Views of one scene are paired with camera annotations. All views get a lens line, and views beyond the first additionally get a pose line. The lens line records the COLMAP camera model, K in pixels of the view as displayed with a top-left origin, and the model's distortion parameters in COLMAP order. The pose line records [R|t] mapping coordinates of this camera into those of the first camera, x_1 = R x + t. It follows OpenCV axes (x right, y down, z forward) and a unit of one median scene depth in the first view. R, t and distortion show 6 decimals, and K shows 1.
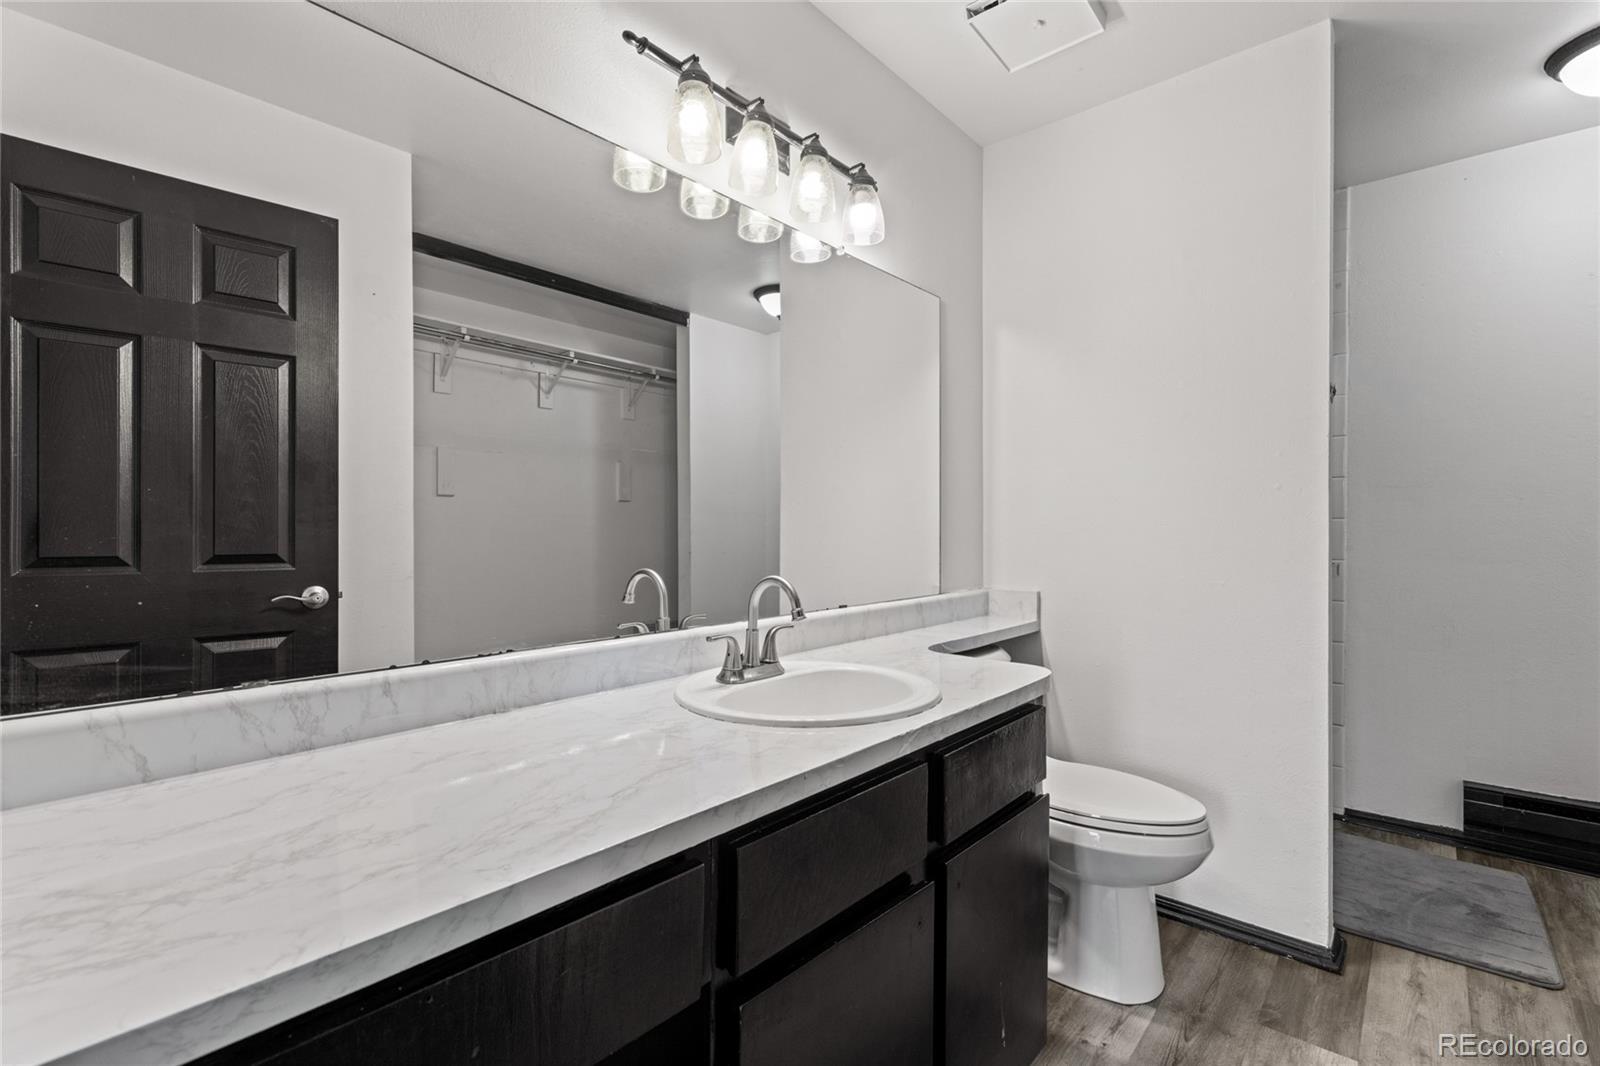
lens RADIAL K [[720.9, 0, 797.6], [0, 720.9, 521.2], [0, 0, 1]] dist [0.002316, 0.000666]
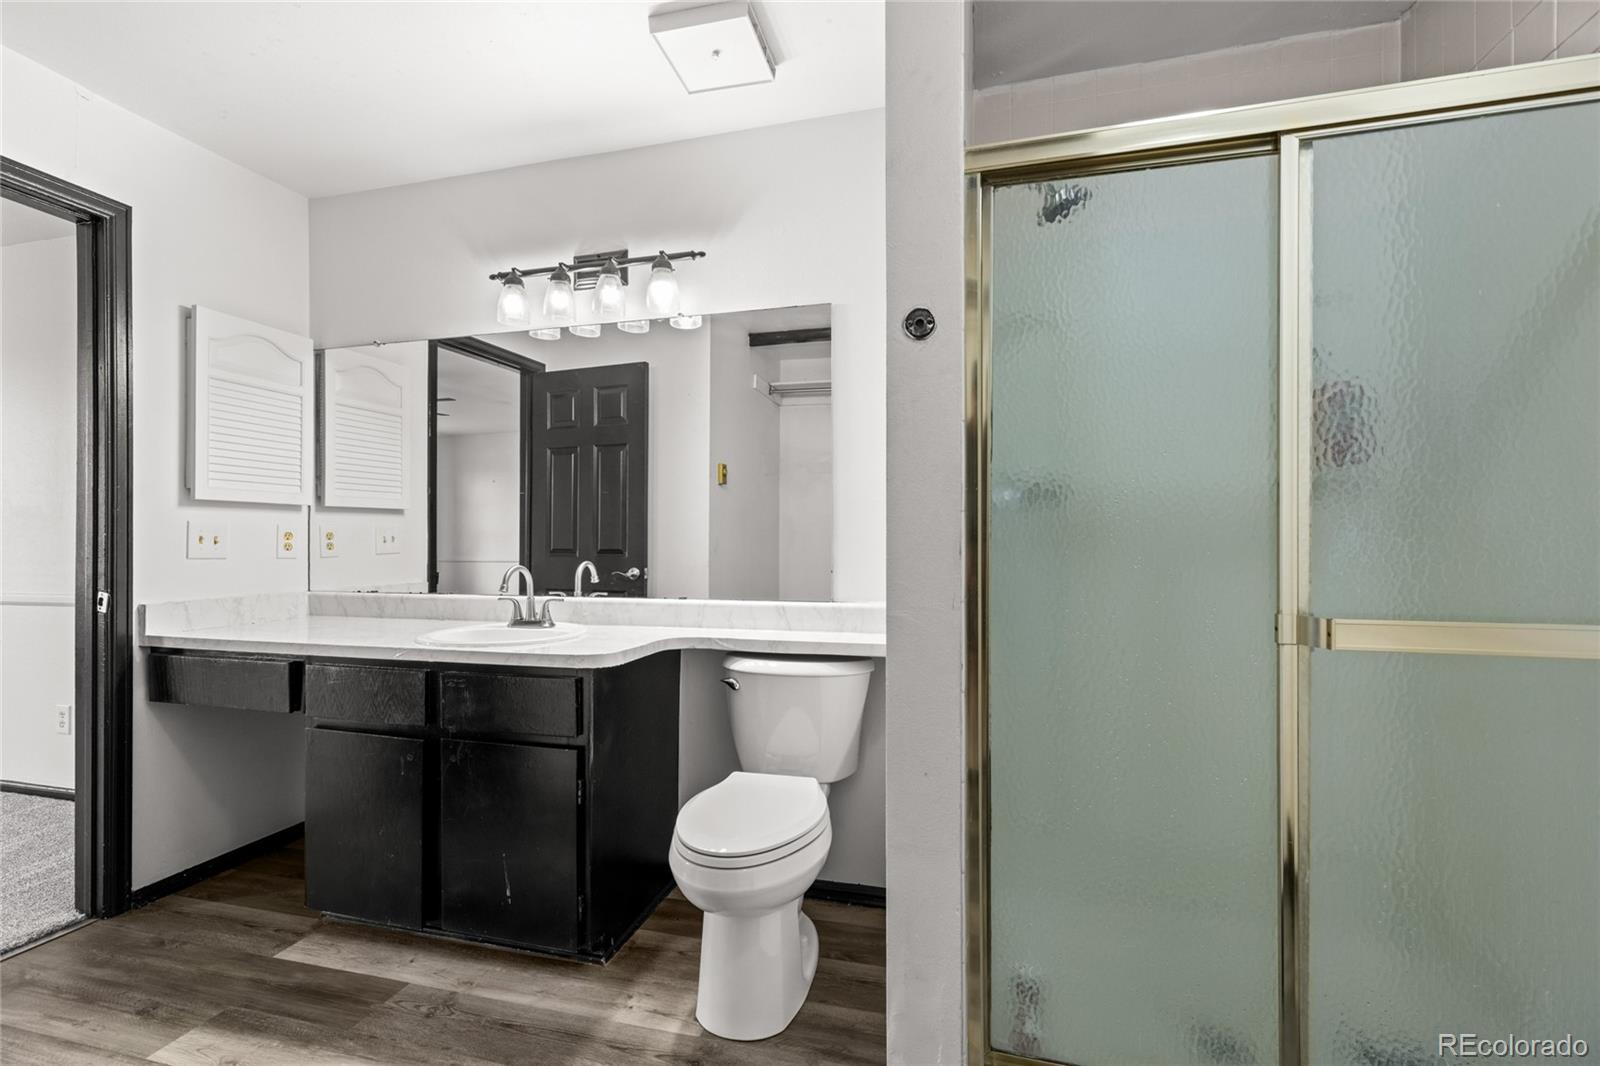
lens RADIAL K [[708.7, 0, 798.8], [0, 708.7, 519.6], [0, 0, 1]] dist [0.003376, 0.000716]
pose [[0.443144, -0.023436, -0.896144, 1.516610], [0.010555, 0.999725, -0.020925, 0.007904], [0.896388, -0.000186, 0.443270, 0.747265]]
